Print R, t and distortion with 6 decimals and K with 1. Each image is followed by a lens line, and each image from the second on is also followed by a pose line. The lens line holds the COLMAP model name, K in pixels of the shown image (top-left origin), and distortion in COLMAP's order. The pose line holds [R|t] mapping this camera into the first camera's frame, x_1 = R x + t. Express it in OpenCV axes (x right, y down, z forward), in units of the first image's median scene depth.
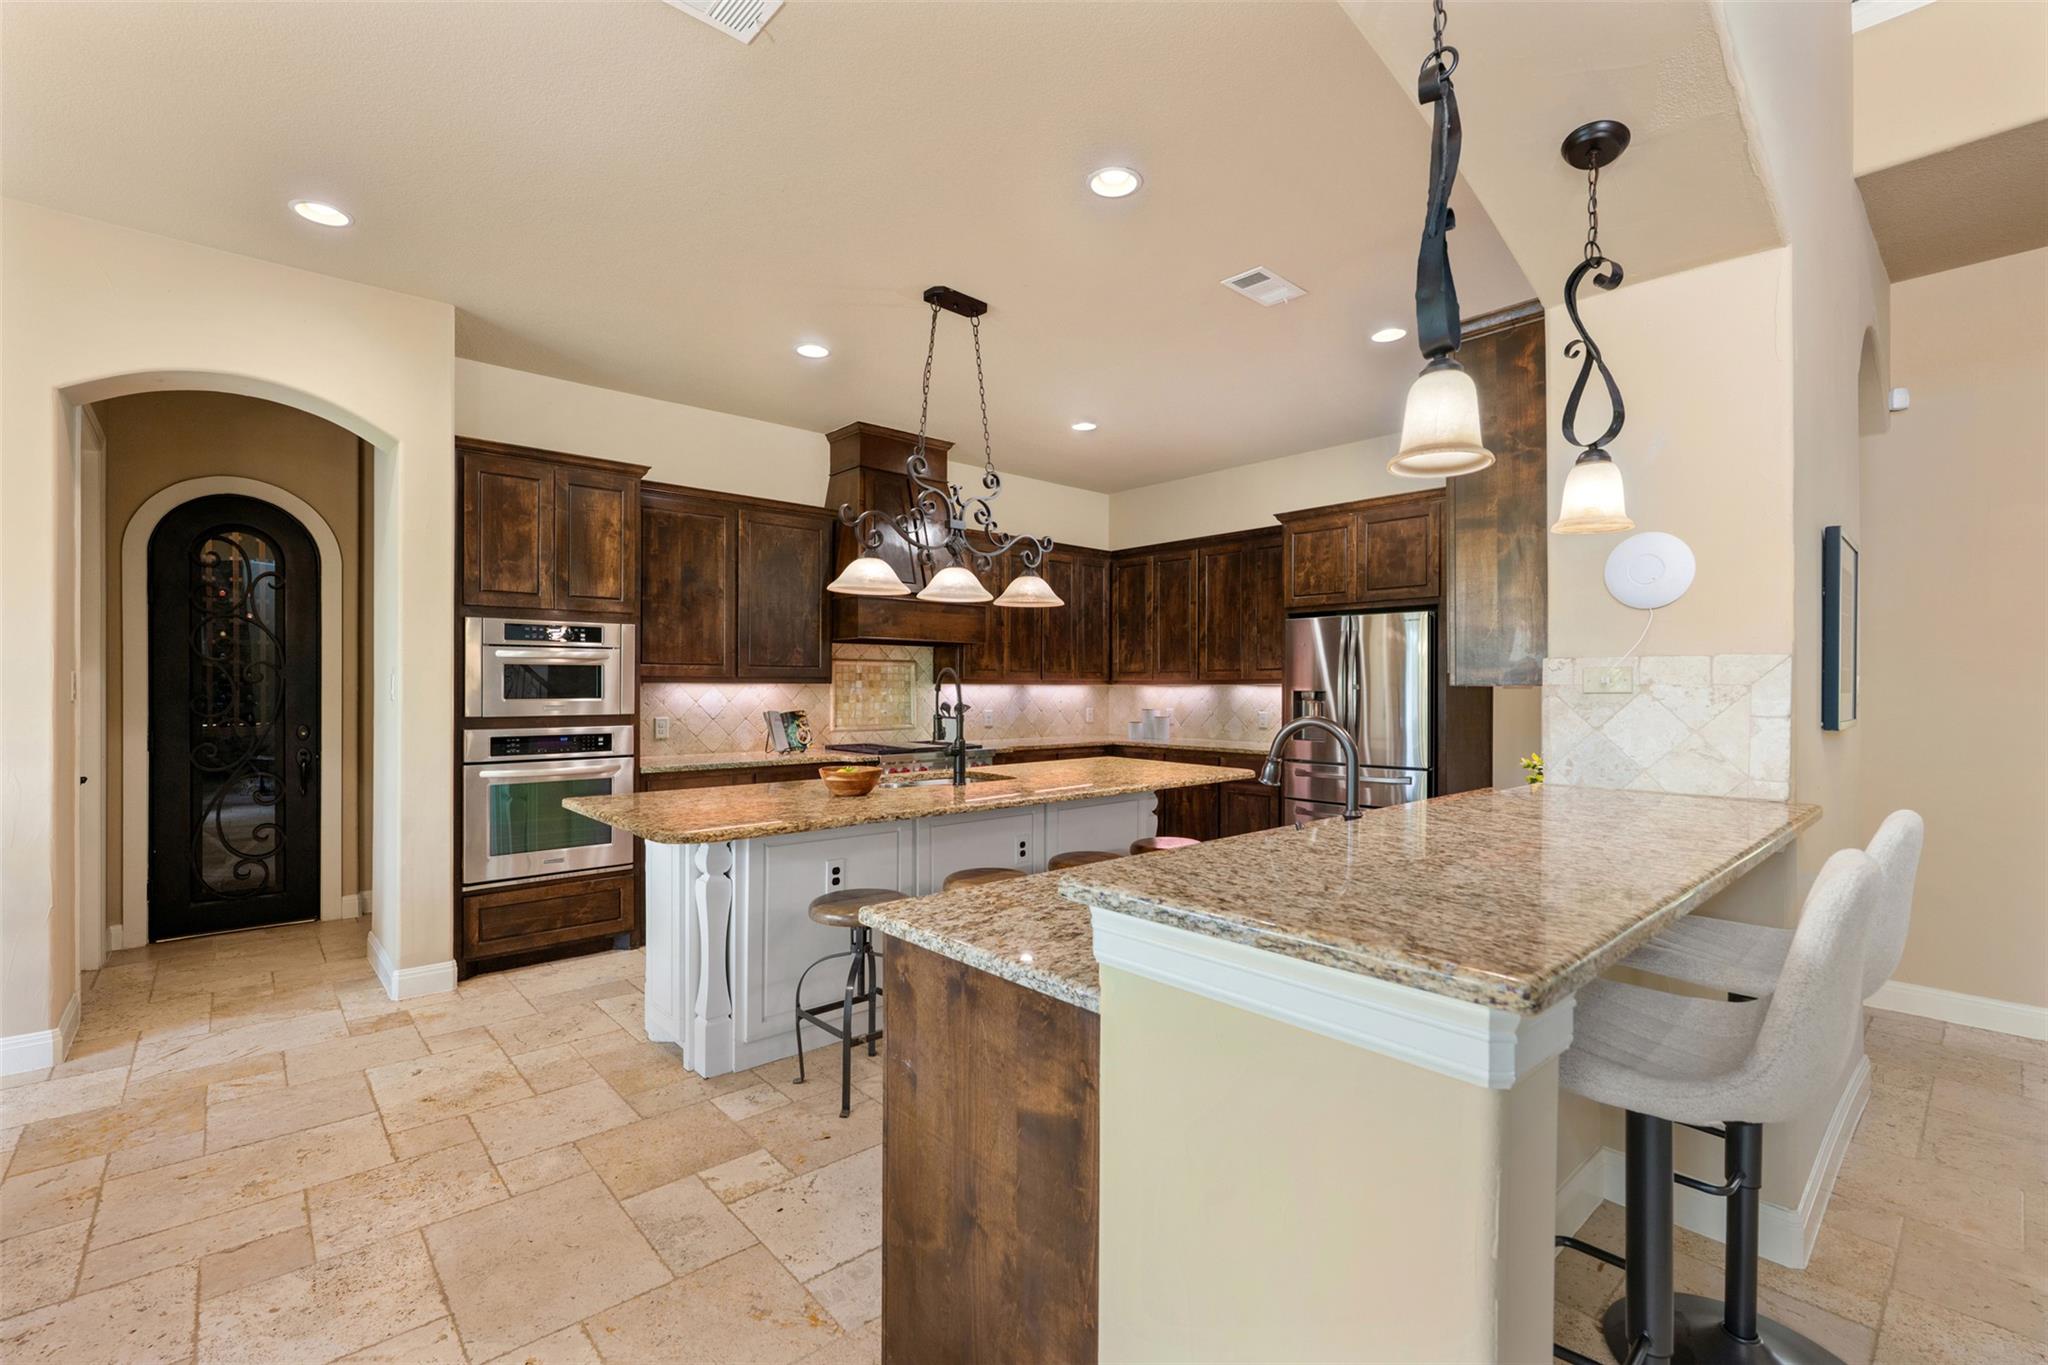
lens RADIAL K [[887.5, 0, 1020.5], [0, 887.5, 678.5], [0, 0, 1]] dist [0.000921, -0.000707]
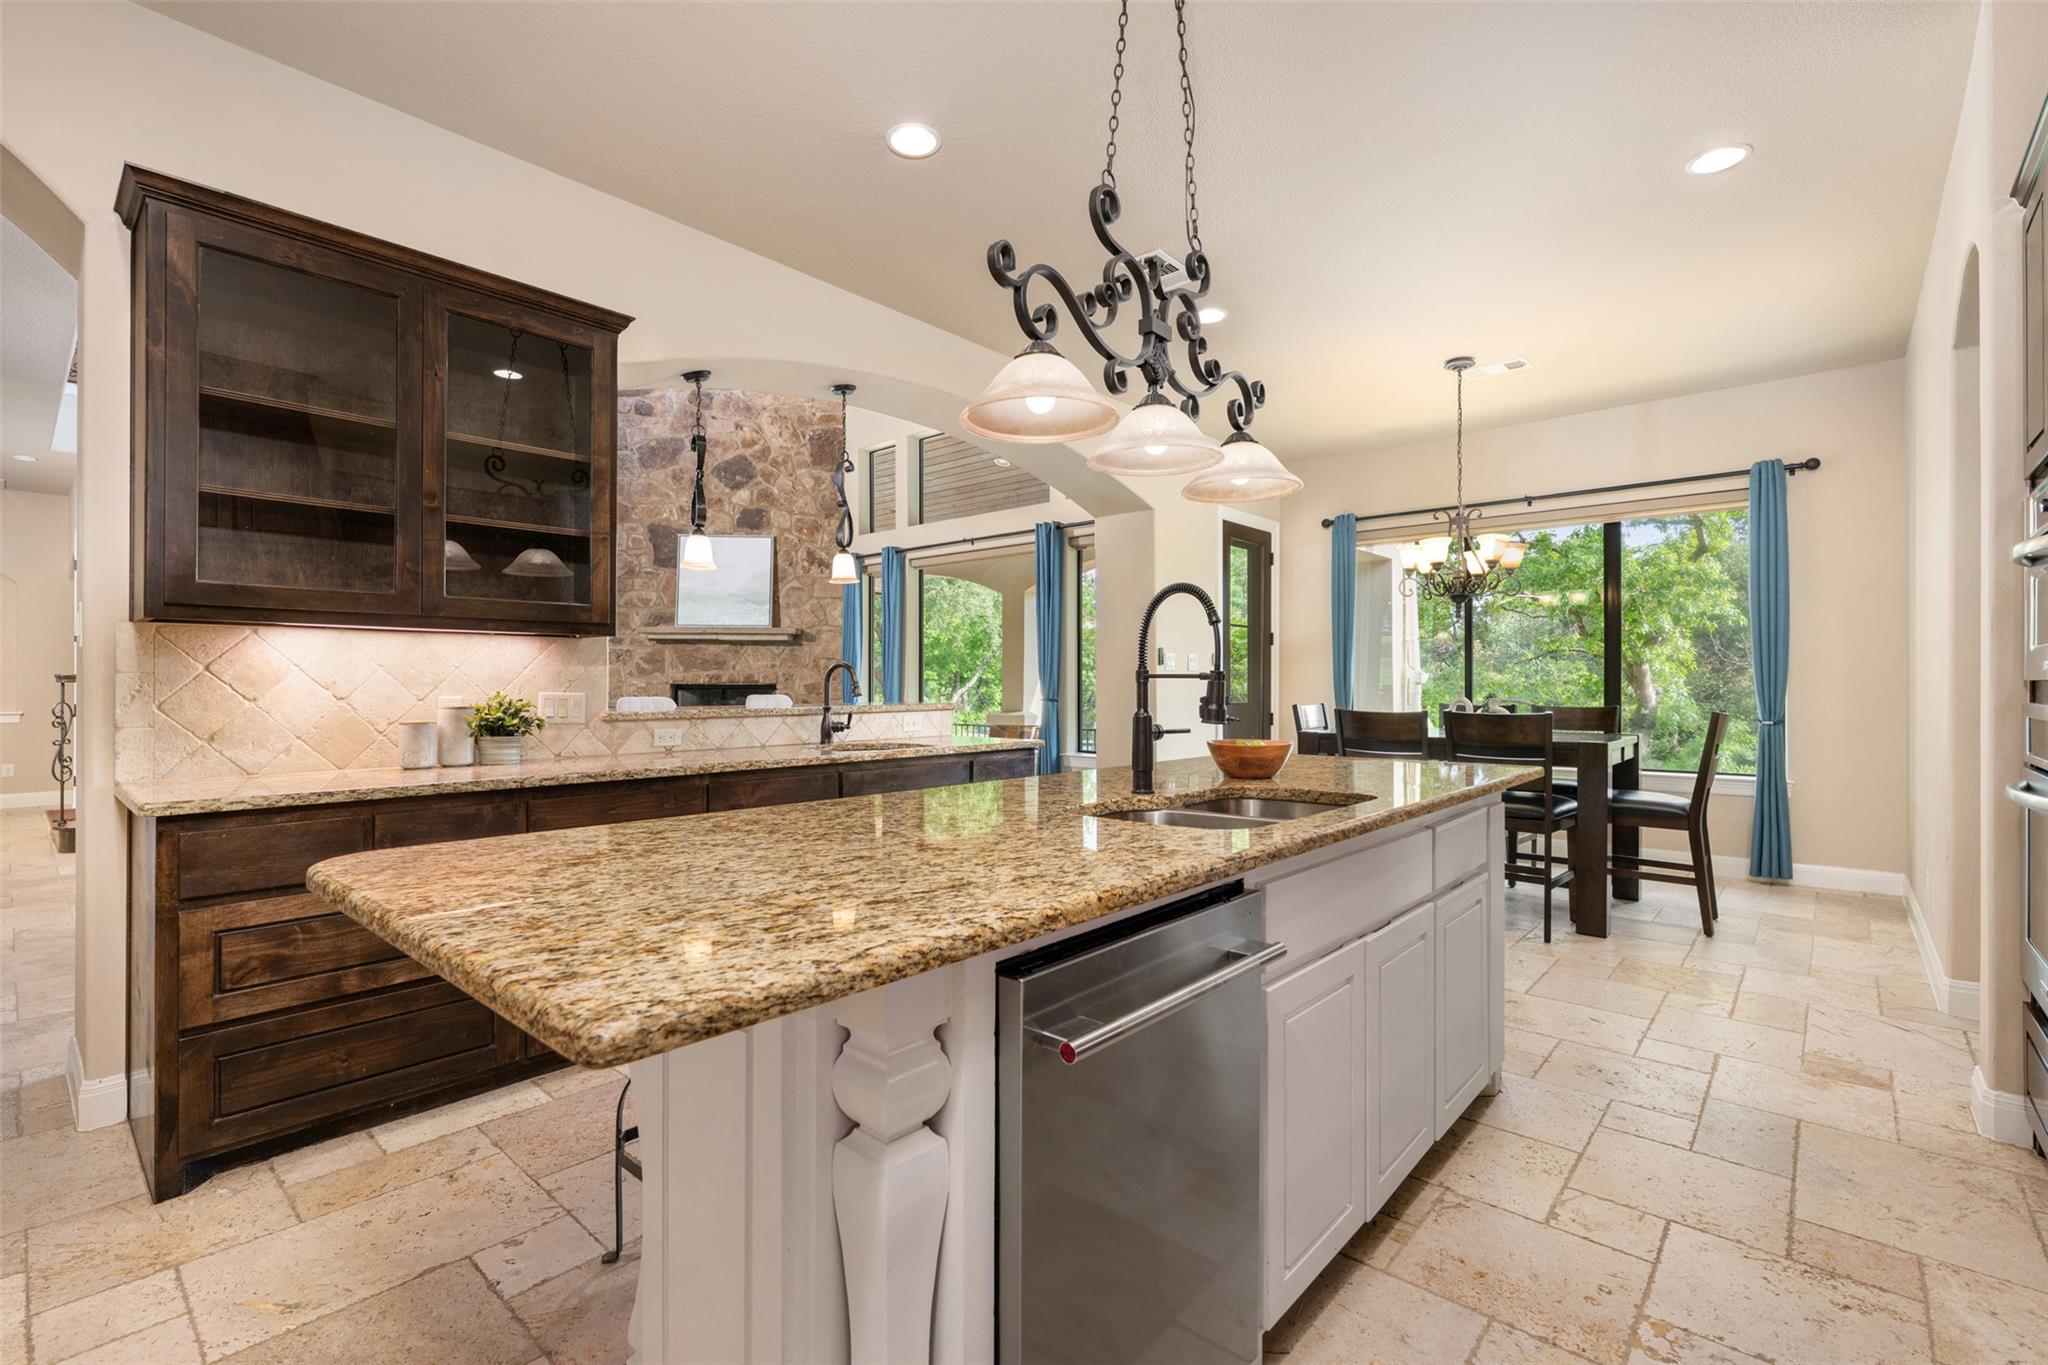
lens RADIAL K [[908.3, 0, 1019.5], [0, 908.3, 682.6], [0, 0, 1]] dist [-0.003334, 0.000177]
pose [[-0.993923, -0.002943, -0.110036, 0.066280], [-0.001905, 0.999953, -0.009539, 0.047440], [0.110059, -0.009272, -0.993882, 1.374184]]
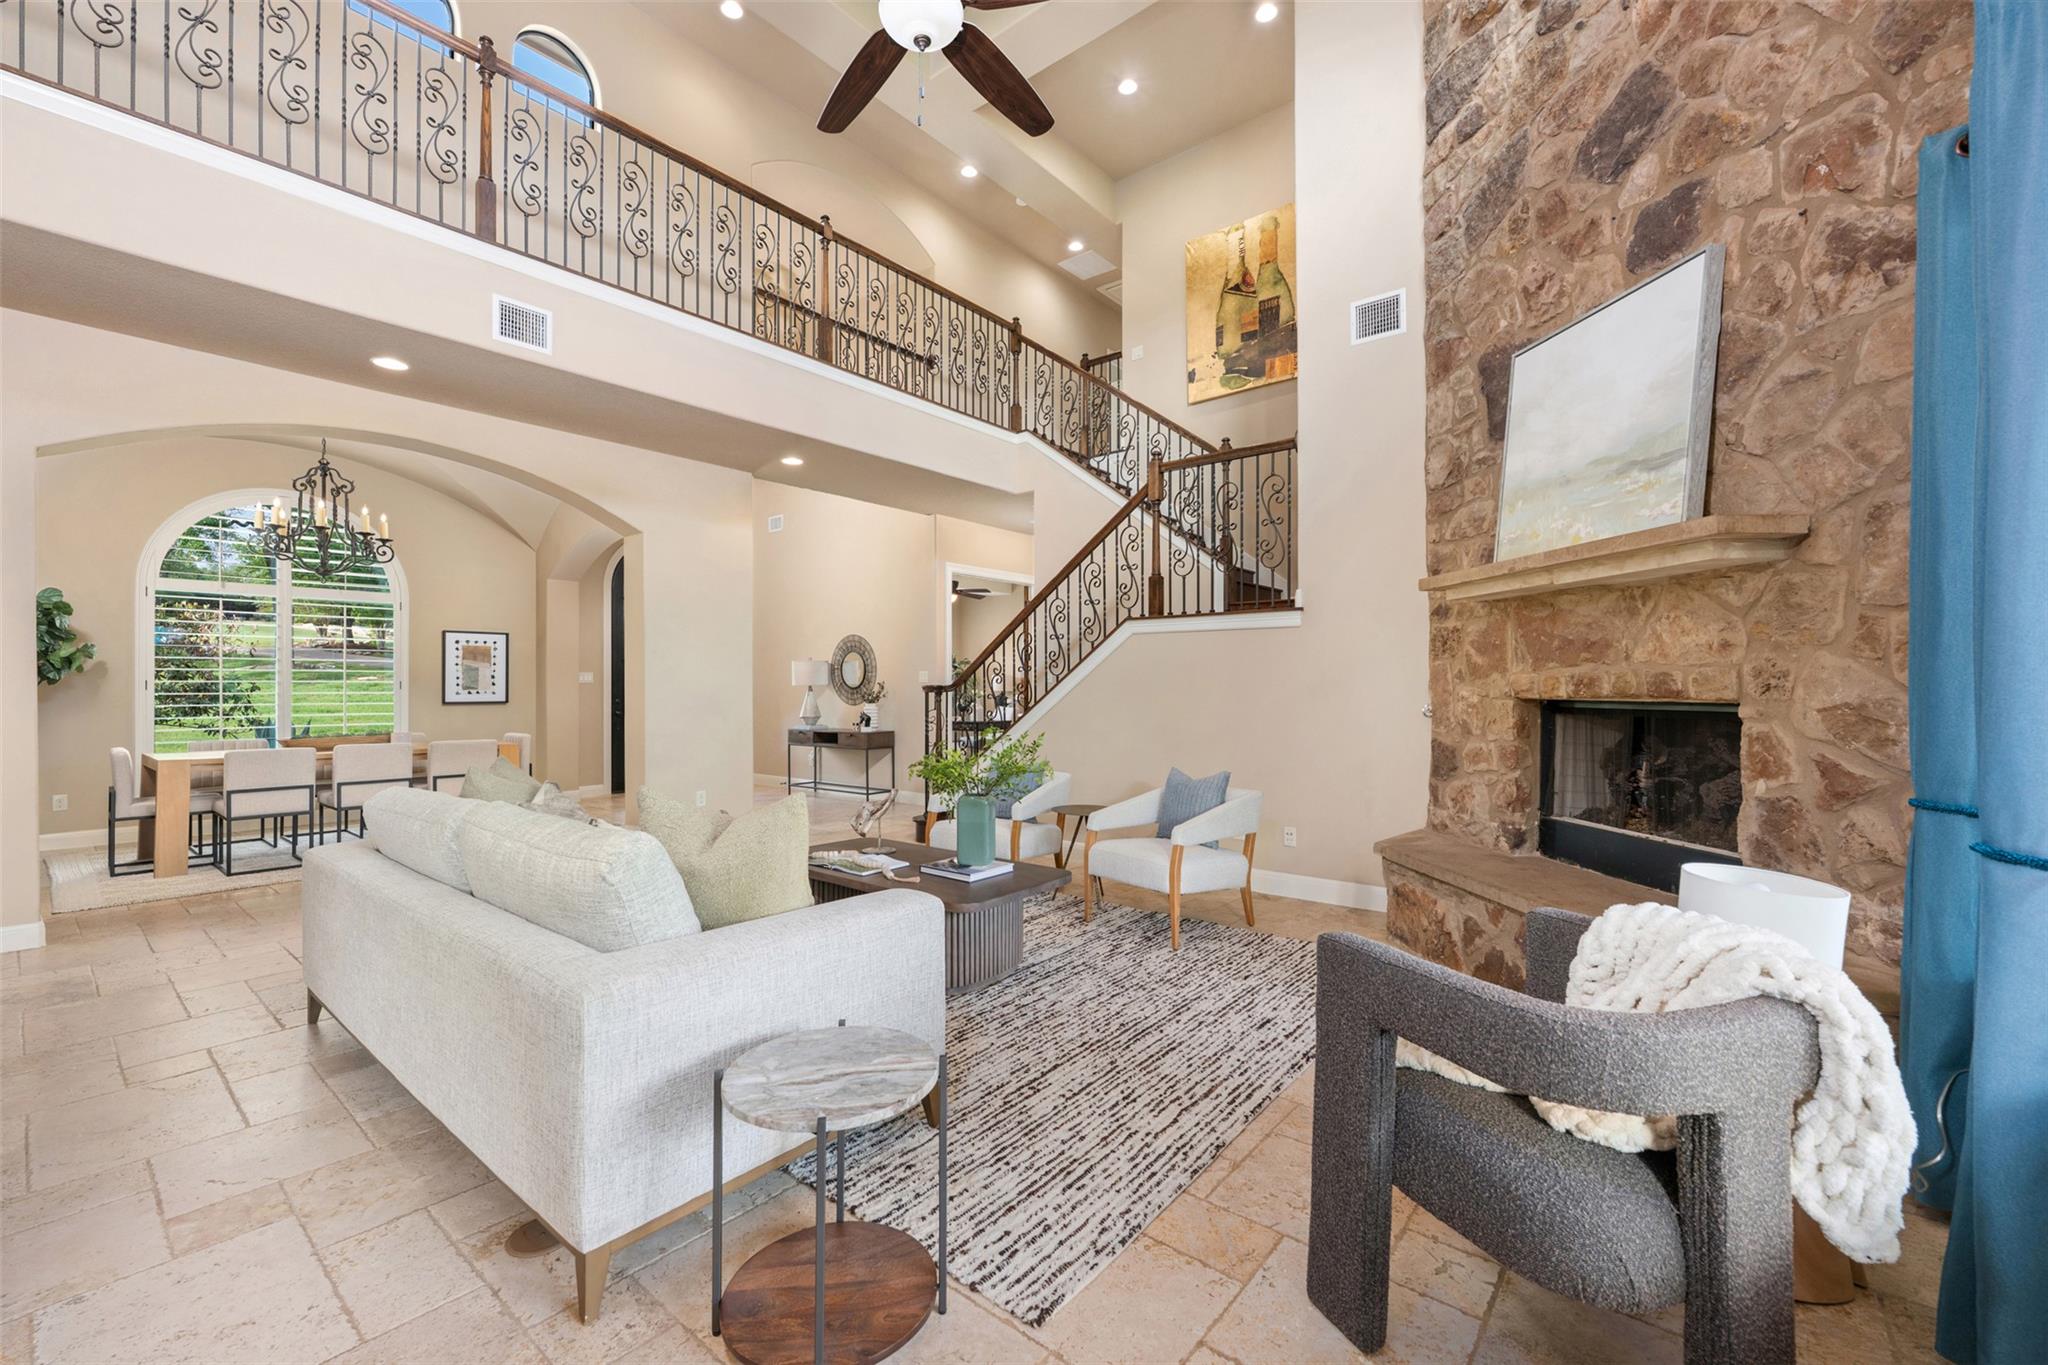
lens RADIAL K [[842.3, 0, 1024.7], [0, 842.3, 679.7], [0, 0, 1]] dist [-0.000234, 0.000010]
pose [[-0.148937, 0.006194, 0.988827, -0.143579], [-0.004962, 0.999963, -0.007011, 0.021912], [-0.988834, -0.005951, -0.148901, -0.181127]]
